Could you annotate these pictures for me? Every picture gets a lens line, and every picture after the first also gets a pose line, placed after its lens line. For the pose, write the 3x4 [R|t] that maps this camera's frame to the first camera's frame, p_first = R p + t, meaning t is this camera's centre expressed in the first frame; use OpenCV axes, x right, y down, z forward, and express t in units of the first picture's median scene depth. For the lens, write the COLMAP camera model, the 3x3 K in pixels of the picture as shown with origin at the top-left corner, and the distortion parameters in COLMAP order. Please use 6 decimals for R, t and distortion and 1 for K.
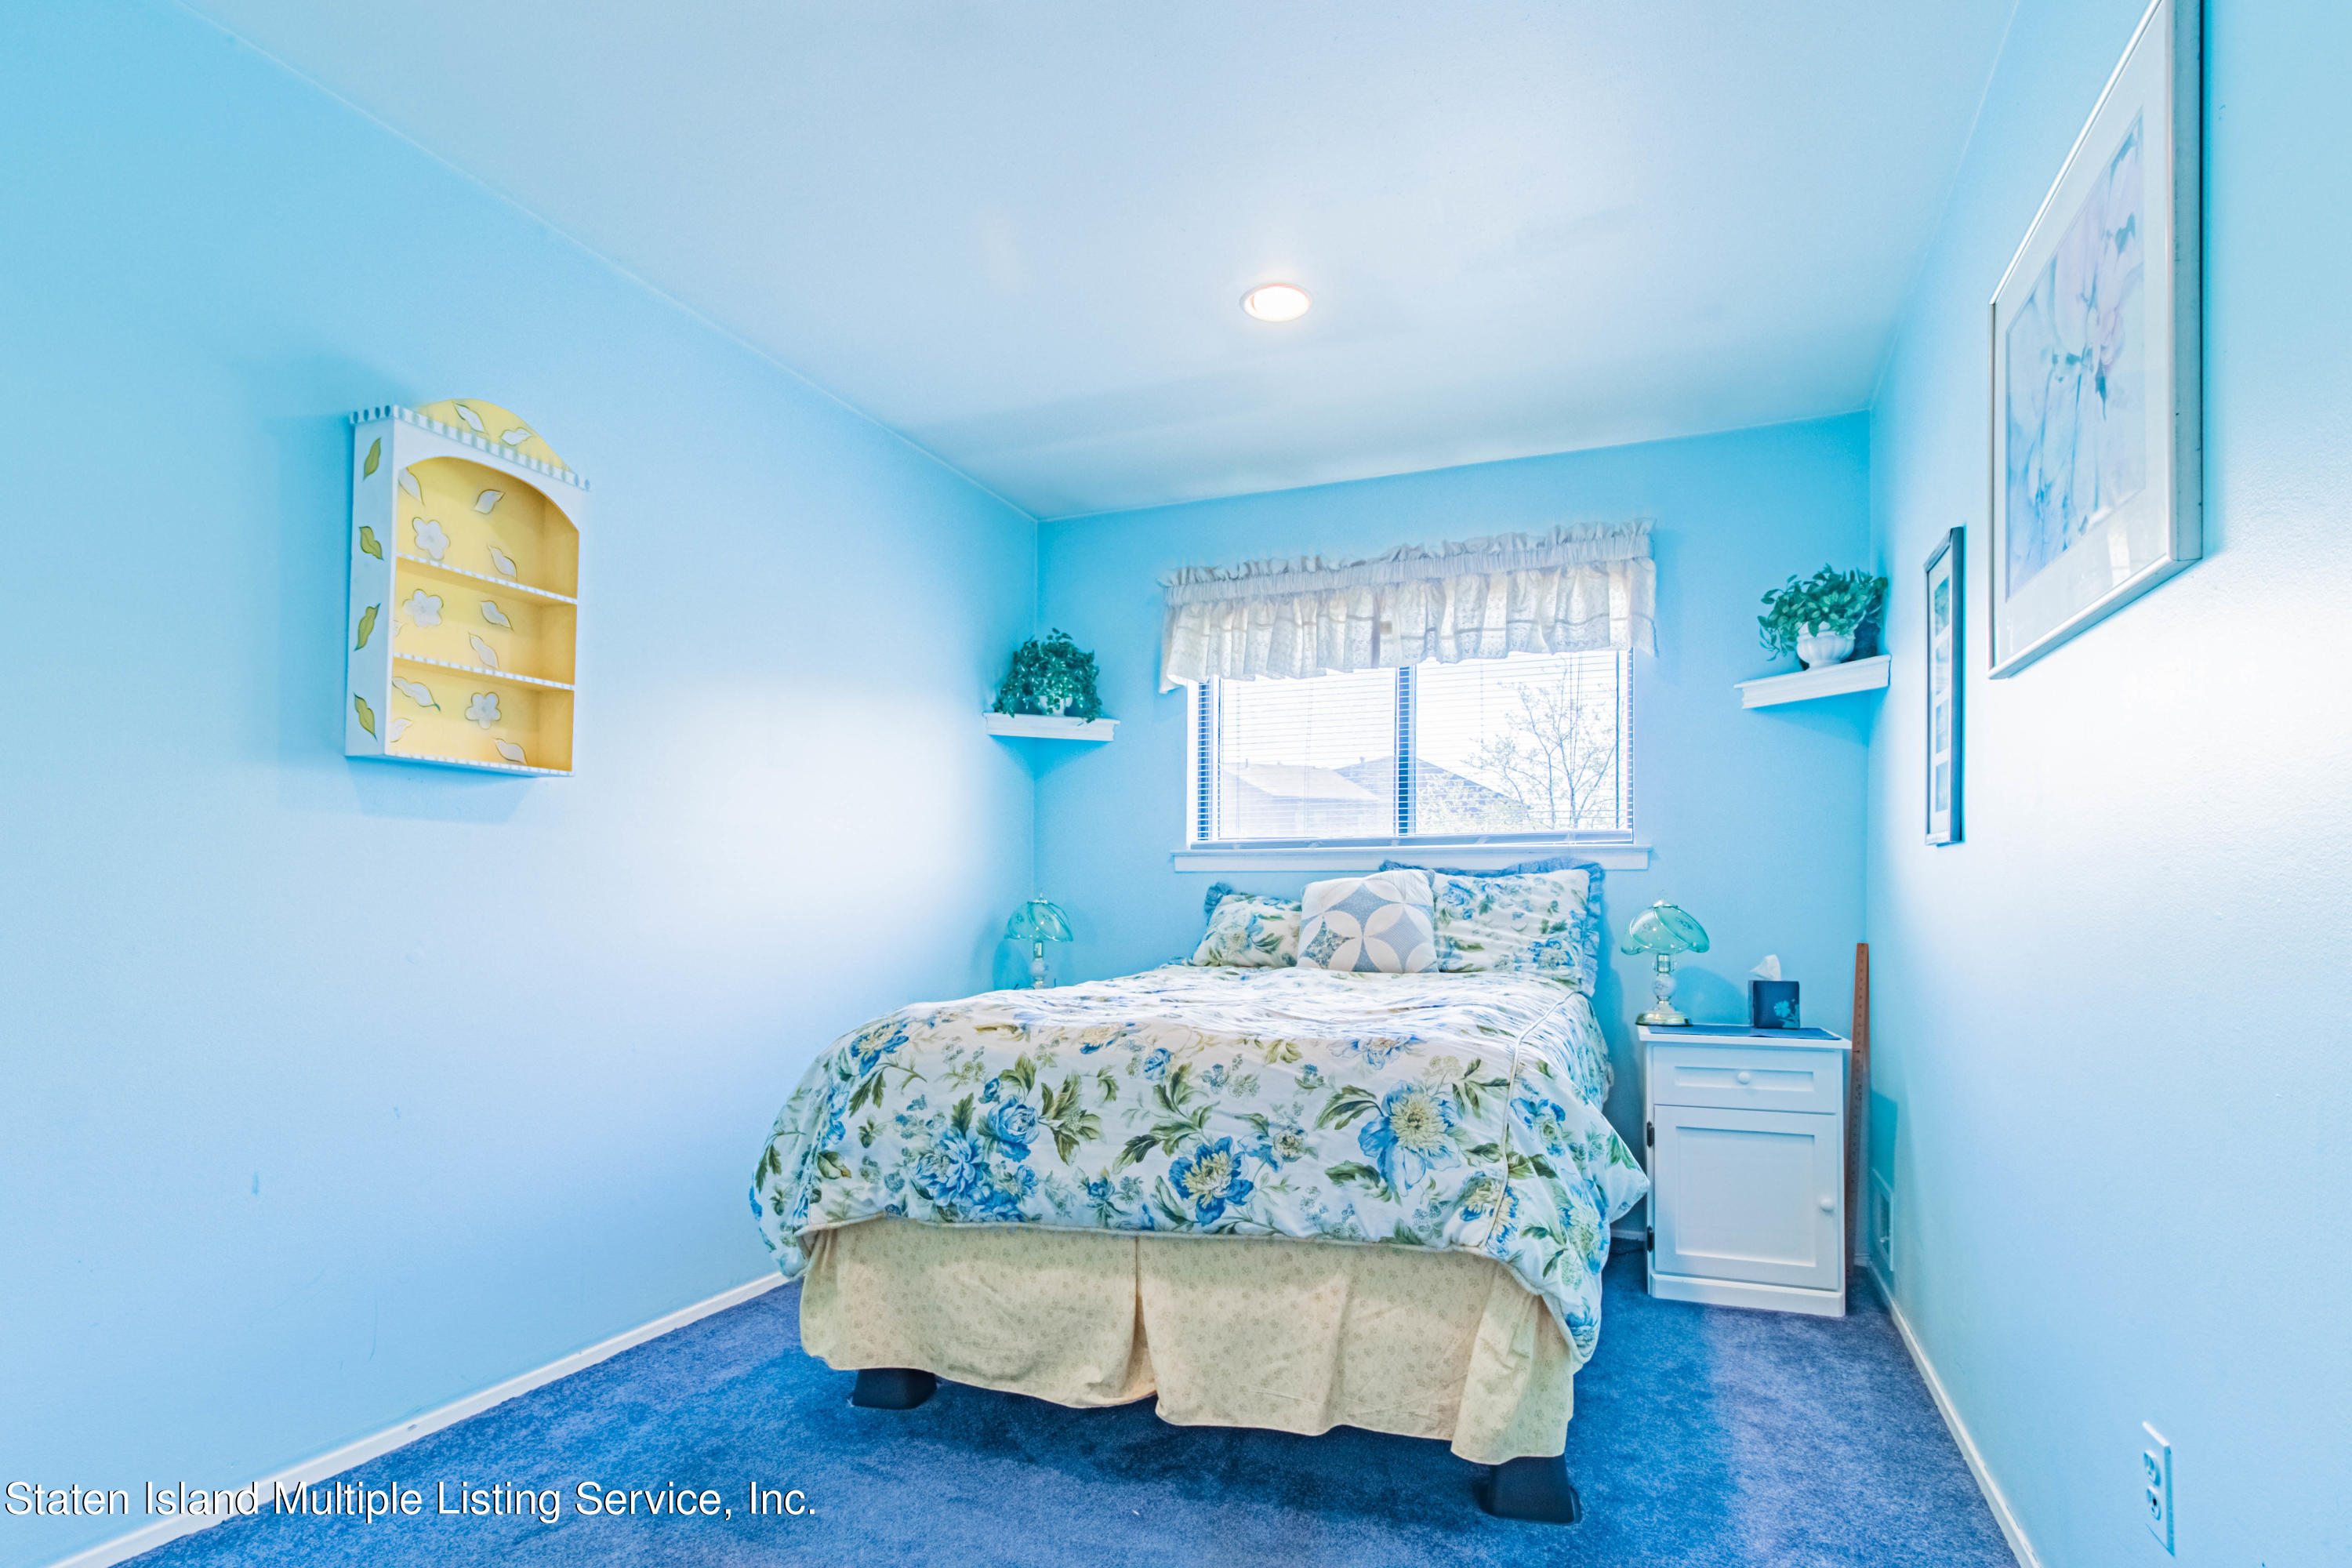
lens RADIAL K [[1144.7, 0, 1254.8], [0, 1144.7, 898.1], [0, 0, 1]] dist [0.004894, 0.000662]
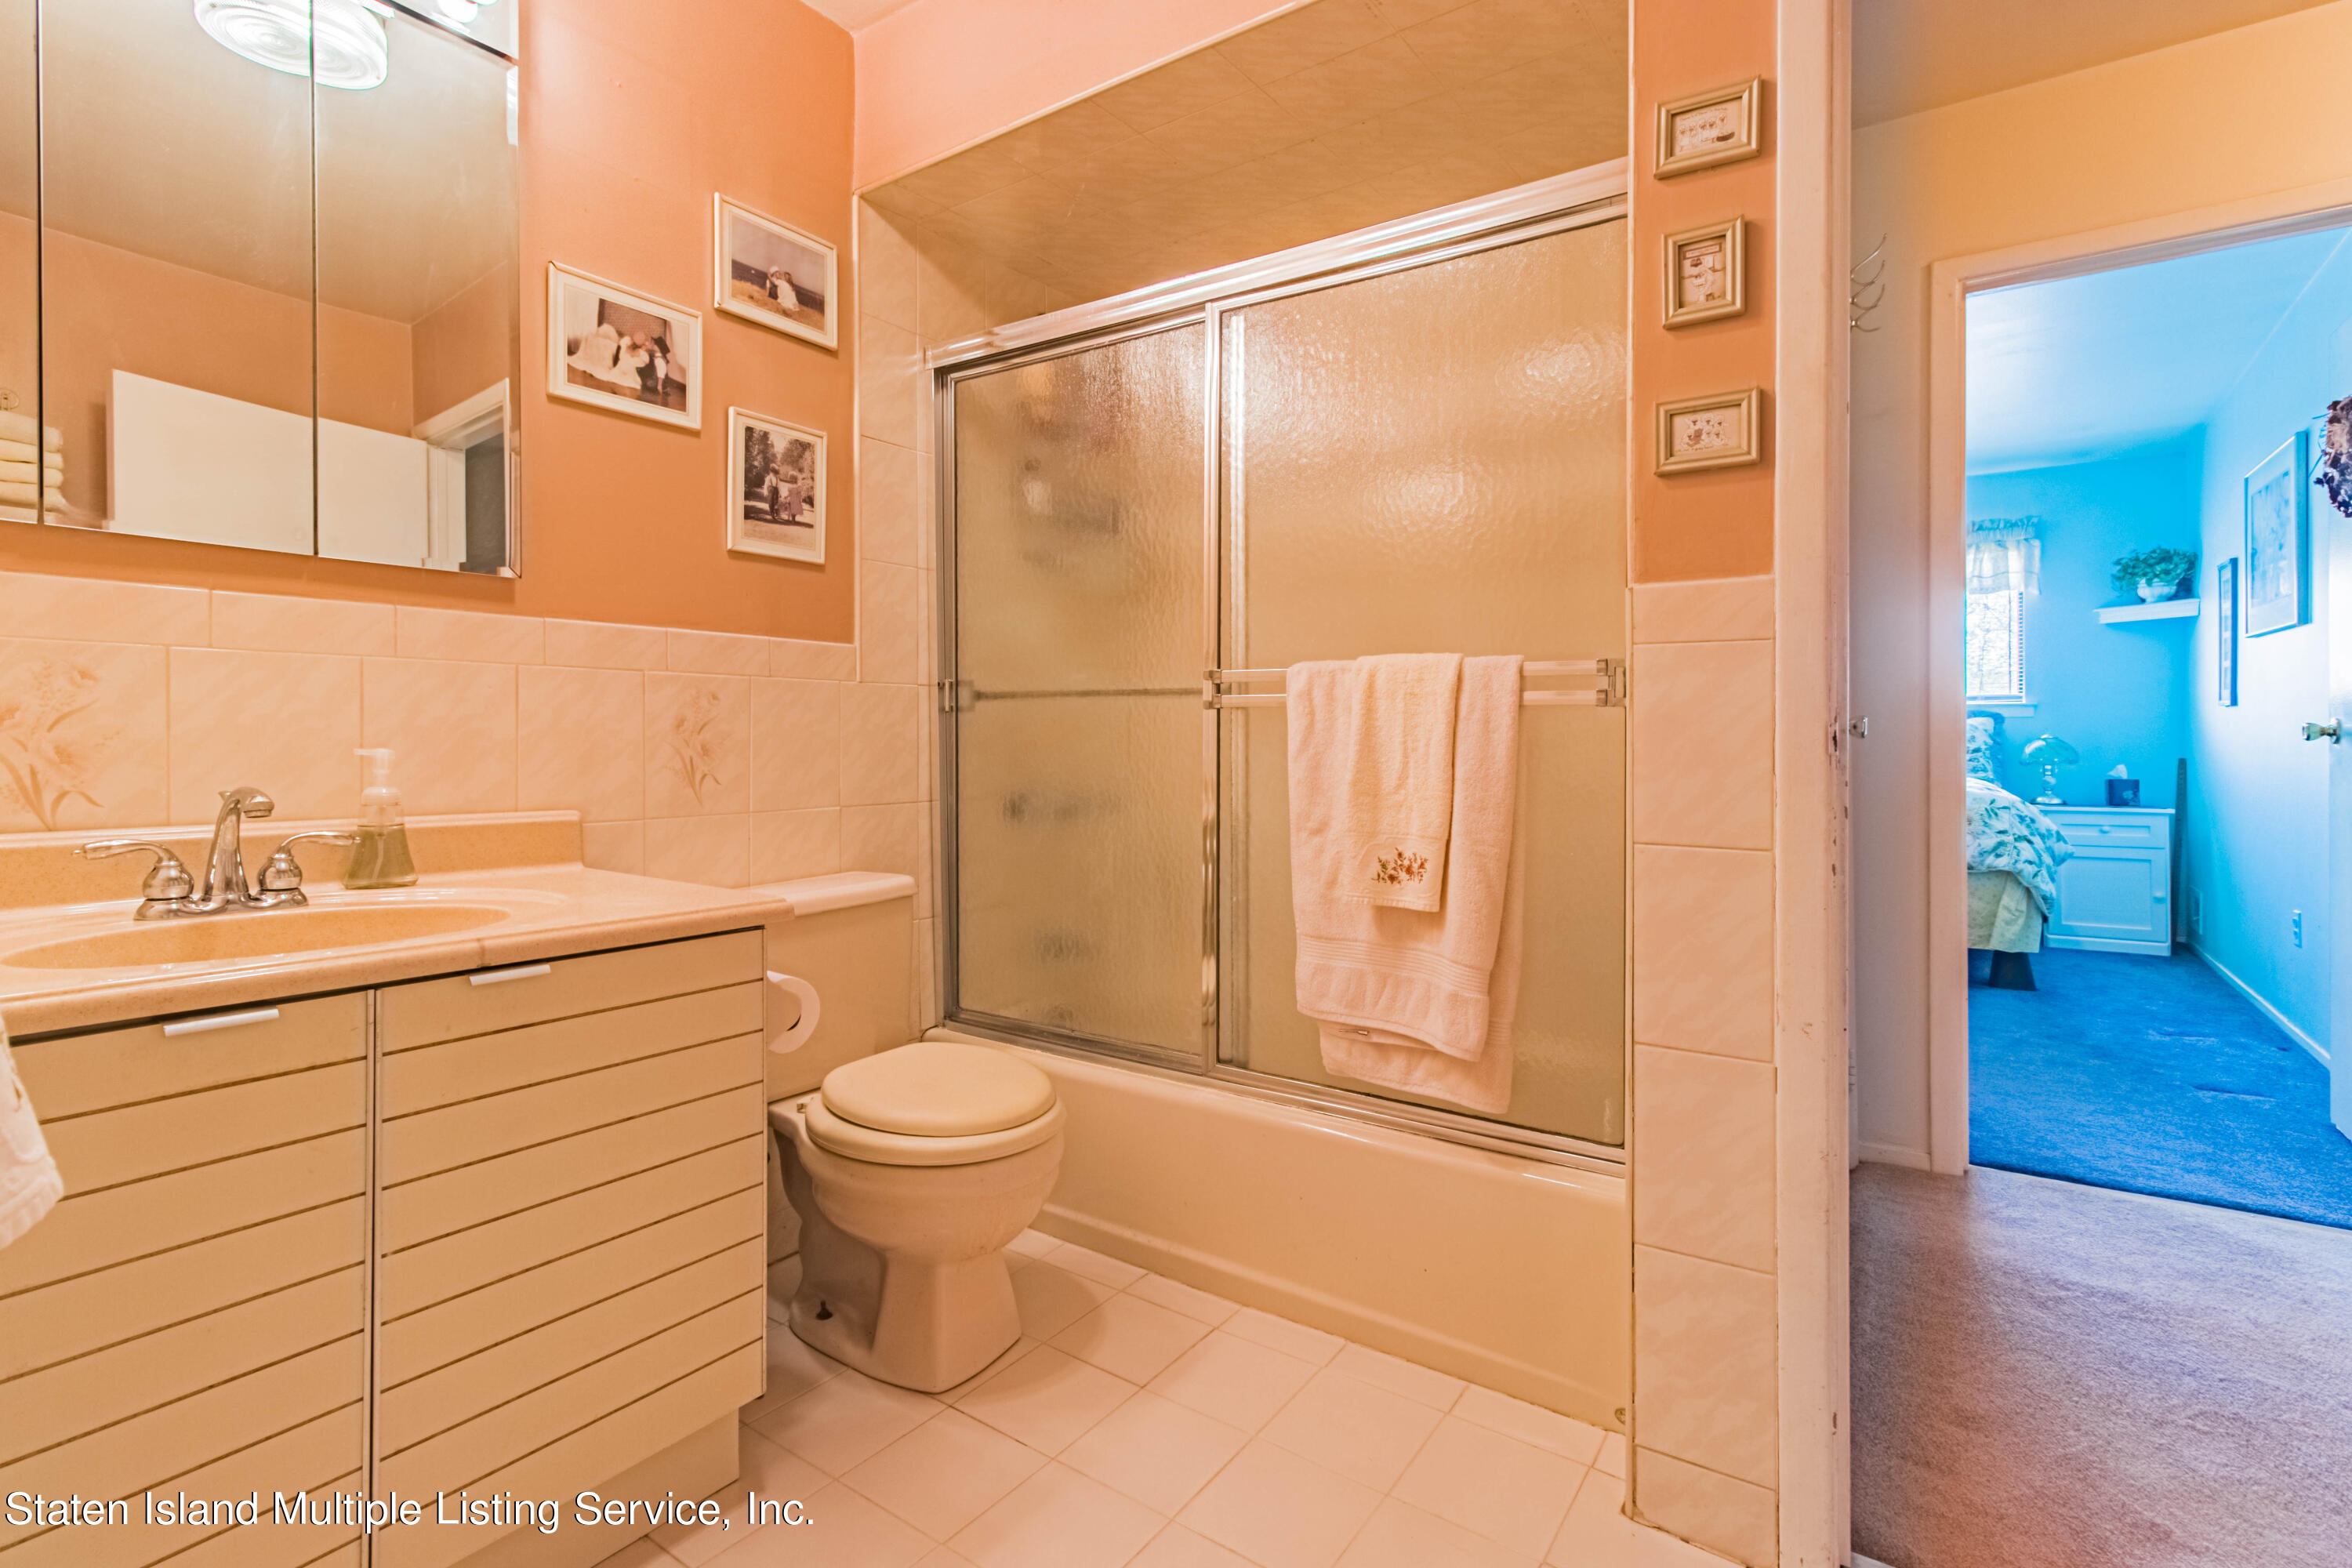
lens RADIAL K [[1144.7, 0, 1148.4], [0, 1144.7, 746.6], [0, 0, 1]] dist [0.004894, 0.000662]
pose [[0.969068, -0.006094, -0.246719, -0.613842], [0.007837, 0.999951, 0.006083, -0.000761], [0.246669, -0.007829, 0.969068, -1.181999]]
